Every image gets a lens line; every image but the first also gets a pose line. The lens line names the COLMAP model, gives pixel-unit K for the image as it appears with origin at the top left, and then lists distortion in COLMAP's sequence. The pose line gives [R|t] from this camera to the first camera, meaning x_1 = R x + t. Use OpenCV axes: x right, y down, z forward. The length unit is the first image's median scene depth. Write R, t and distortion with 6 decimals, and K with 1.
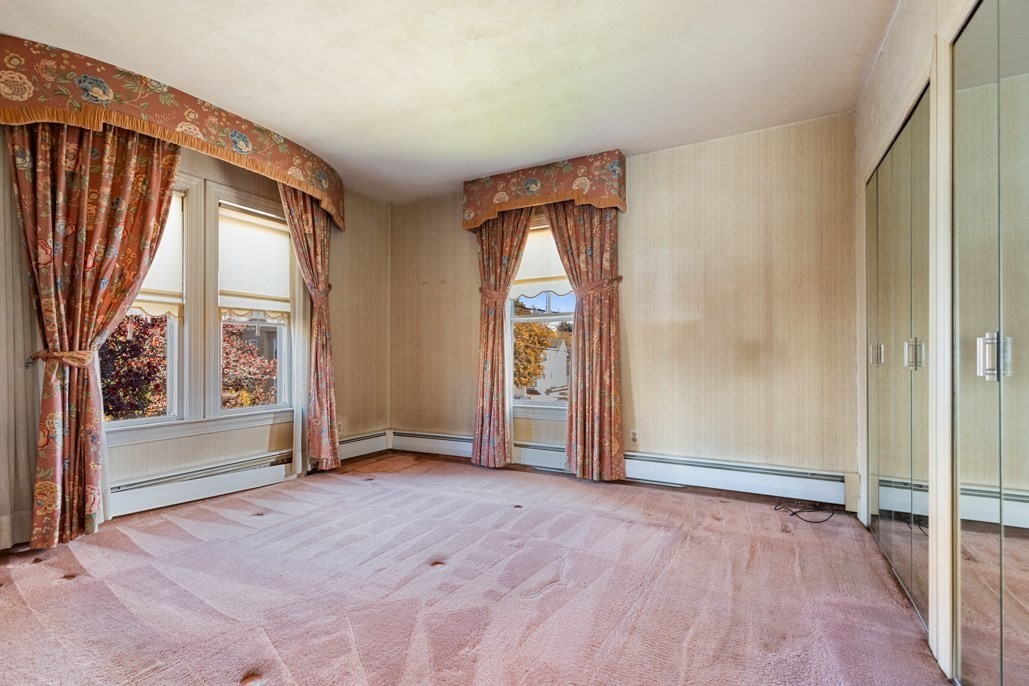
lens RADIAL K [[465.3, 0, 506.8], [0, 465.3, 351.5], [0, 0, 1]] dist [0.003764, 0.000862]
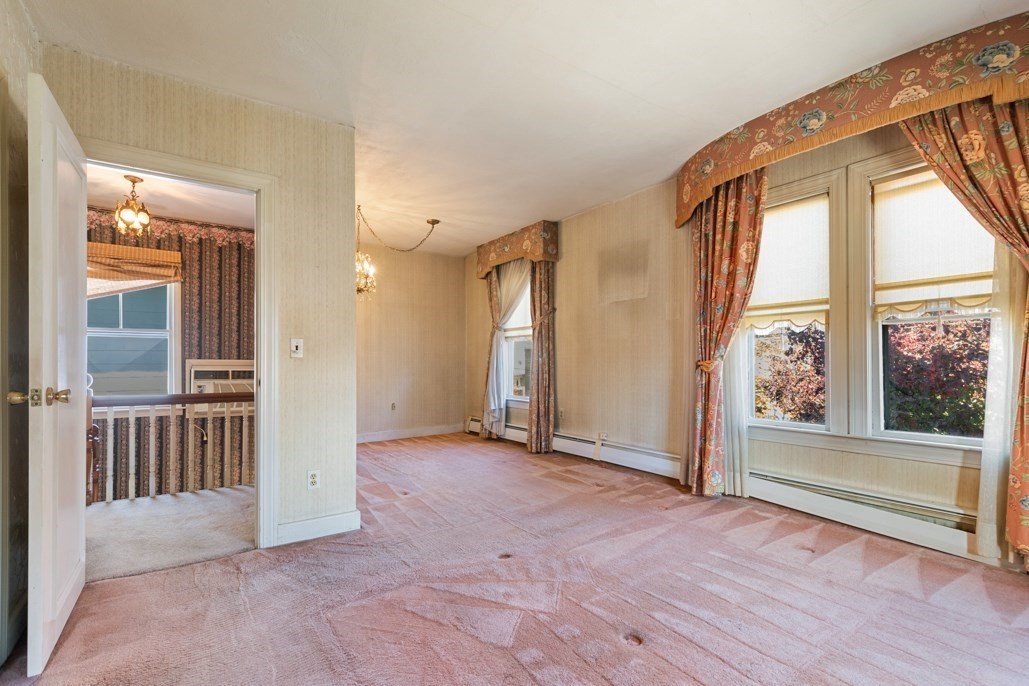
lens RADIAL K [[485.4, 0, 516.0], [0, 485.4, 360.5], [0, 0, 1]] dist [0.002944, 0.000210]
pose [[-0.458200, -0.009522, -0.888798, 0.479488], [0.005075, 0.999898, -0.013329, 0.011646], [0.888835, -0.010618, -0.458105, 0.886911]]
